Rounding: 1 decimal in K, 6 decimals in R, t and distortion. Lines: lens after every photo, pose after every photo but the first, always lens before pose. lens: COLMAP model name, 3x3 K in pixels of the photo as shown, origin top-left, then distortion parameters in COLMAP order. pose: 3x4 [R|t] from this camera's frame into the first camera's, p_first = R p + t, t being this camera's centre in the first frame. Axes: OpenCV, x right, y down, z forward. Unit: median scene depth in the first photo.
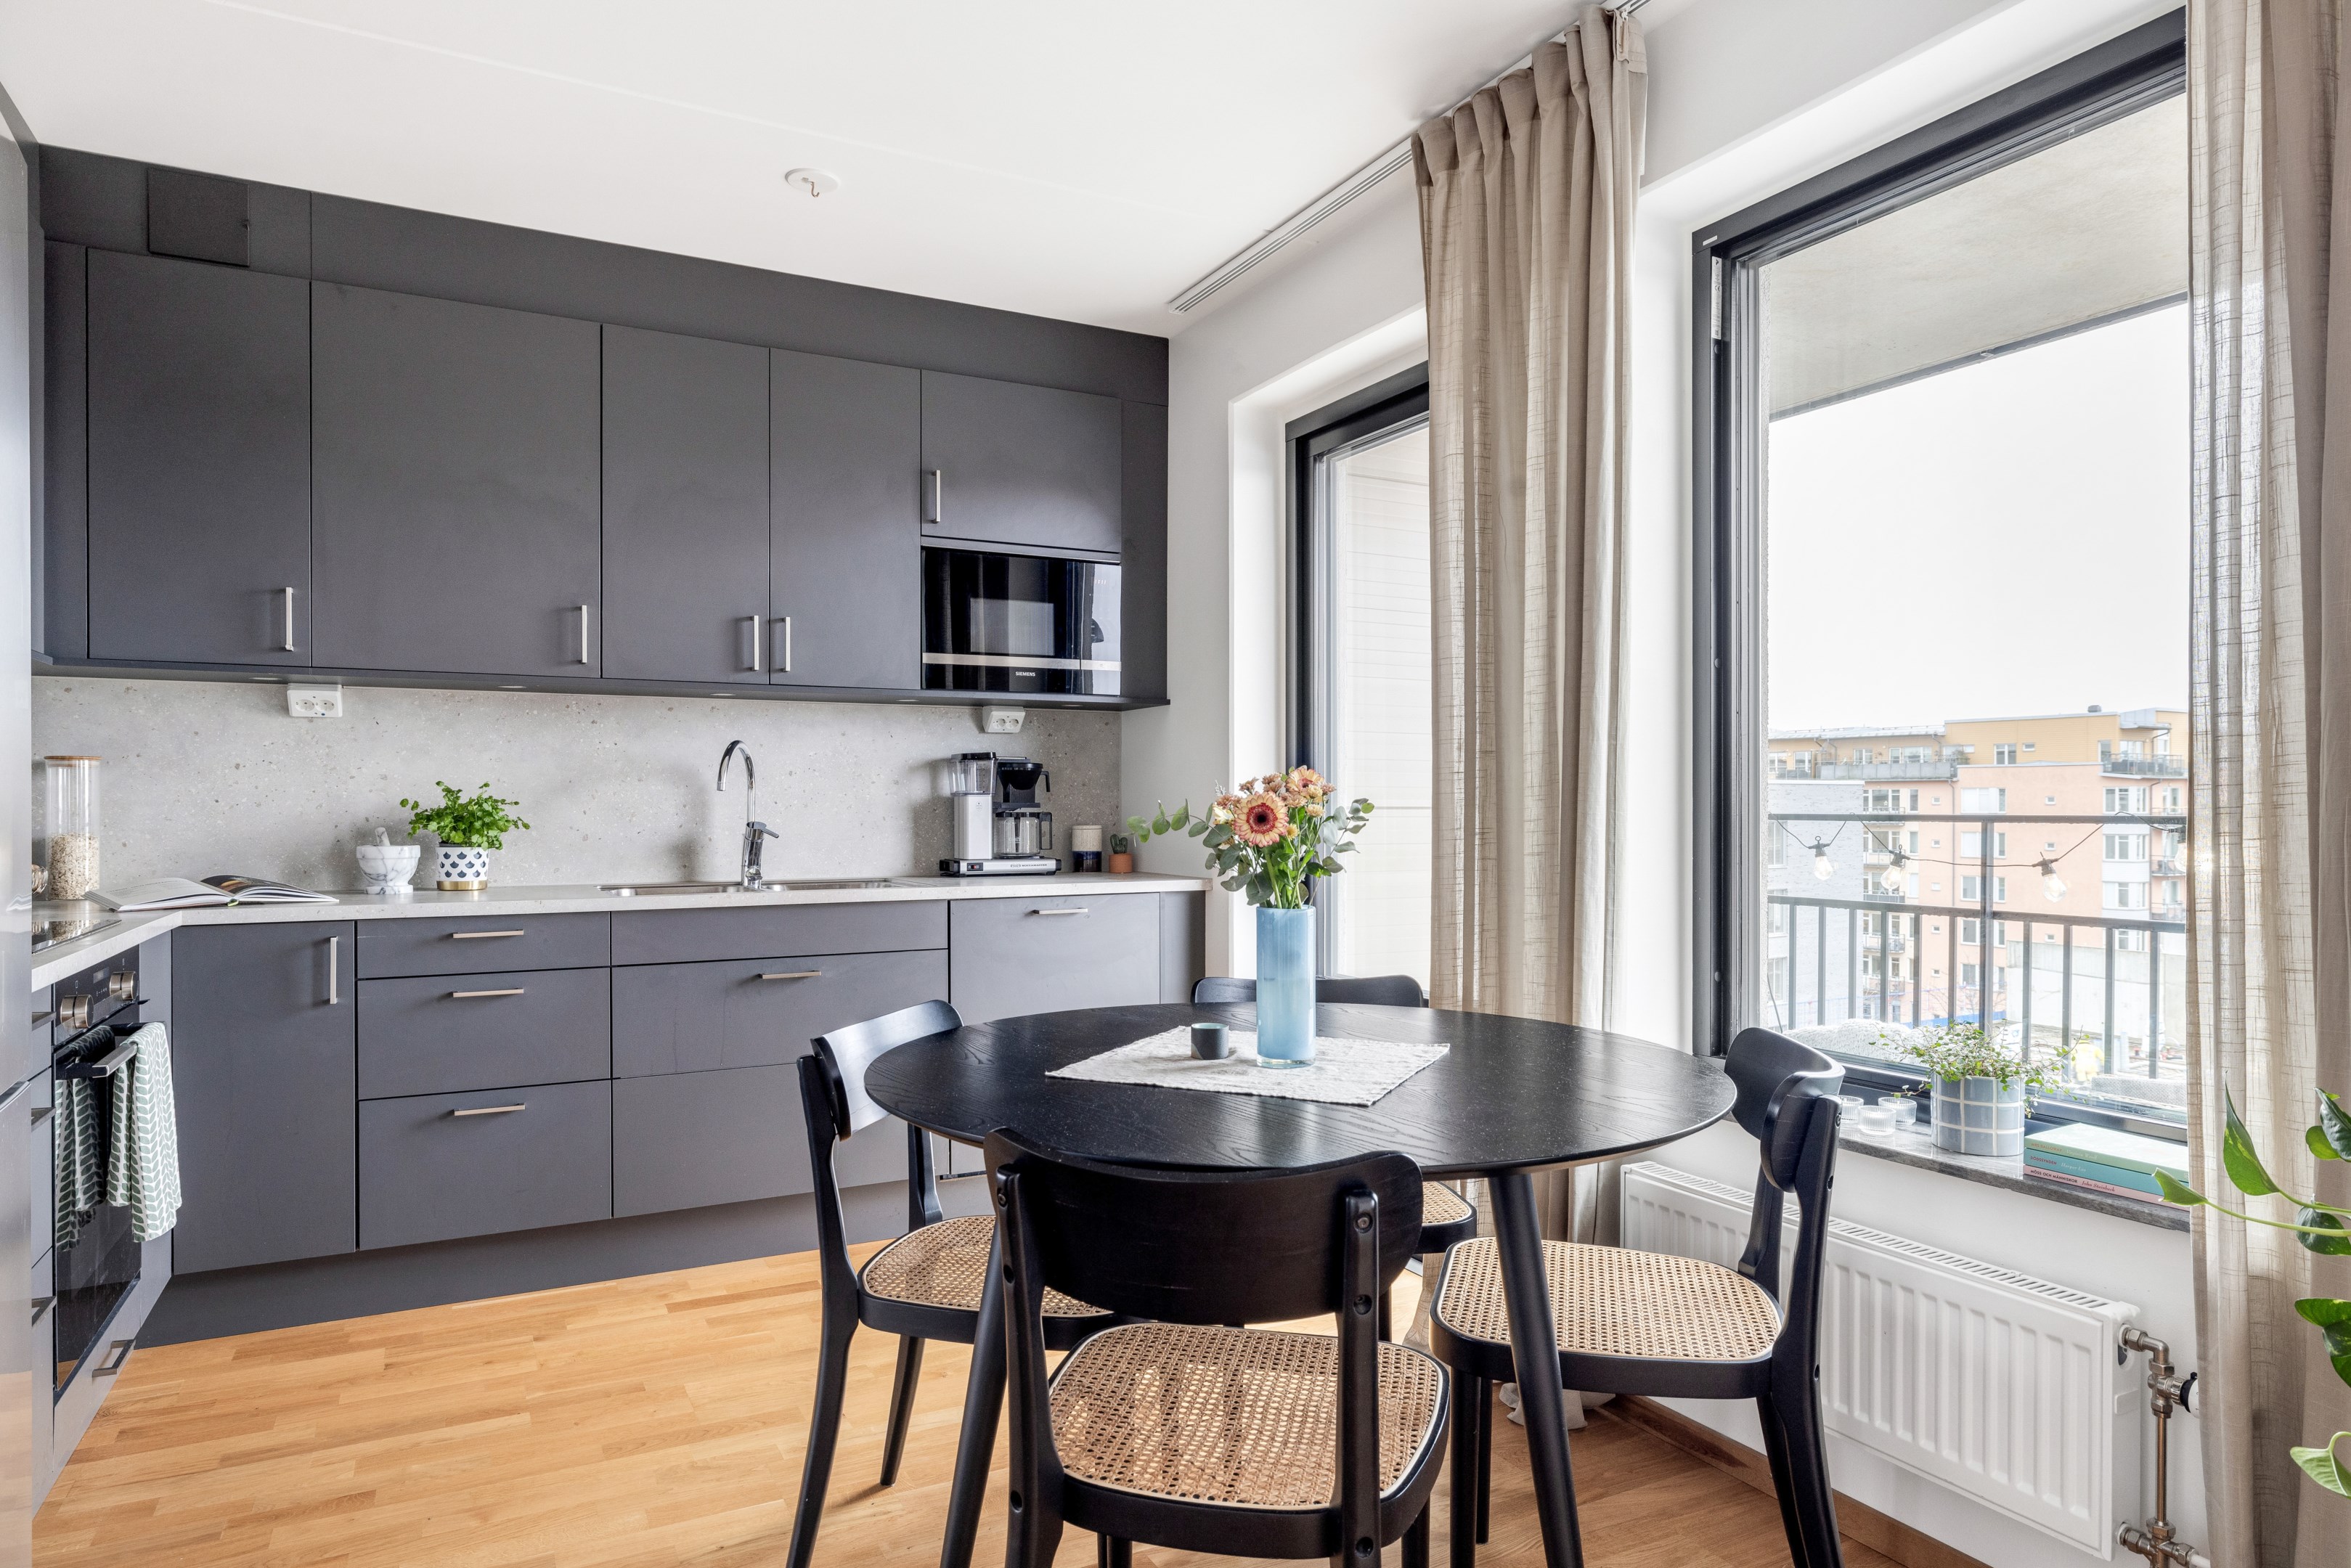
lens RADIAL K [[1419.5, 0, 1196.1], [0, 1419.5, 806.1], [0, 0, 1]] dist [0.001100, 0.002319]
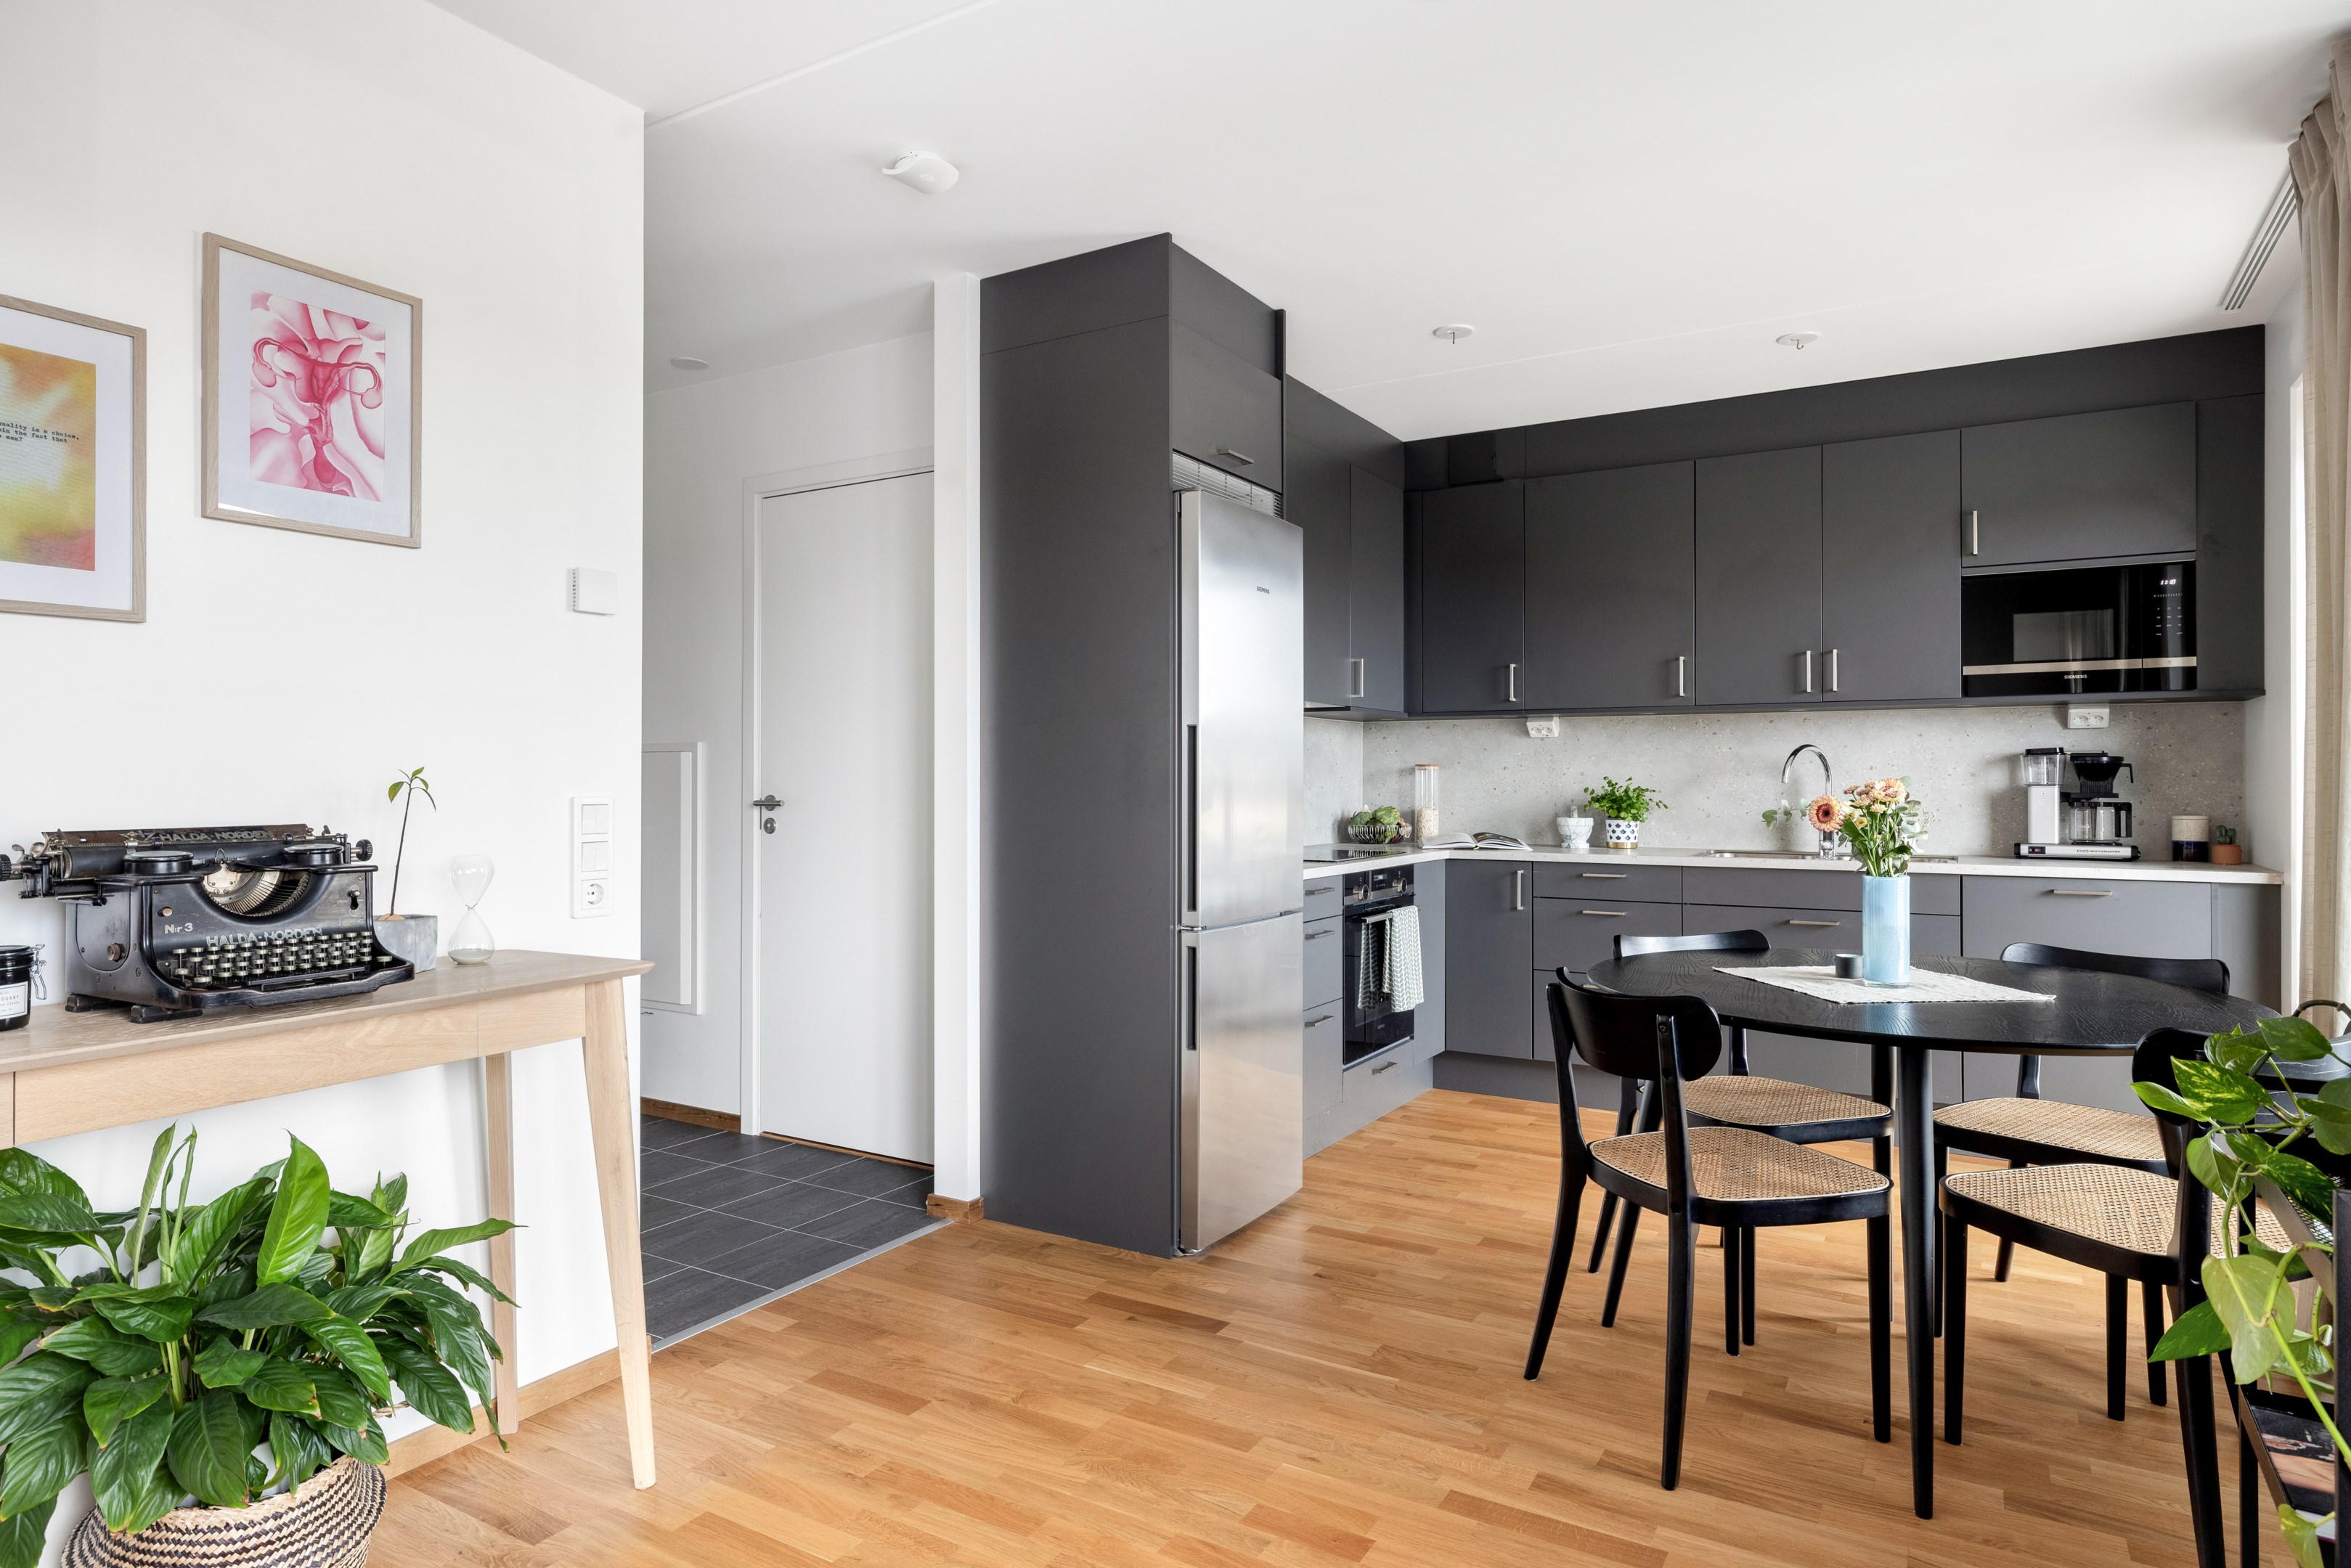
lens RADIAL K [[1328.8, 0, 1159.0], [0, 1328.8, 777.2], [0, 0, 1]] dist [-0.002784, 0.001605]
pose [[0.517383, -0.001477, -0.855753, 0.427516], [-0.003528, 0.999986, -0.003859, -0.009151], [0.855747, 0.005016, 0.517371, -0.155381]]
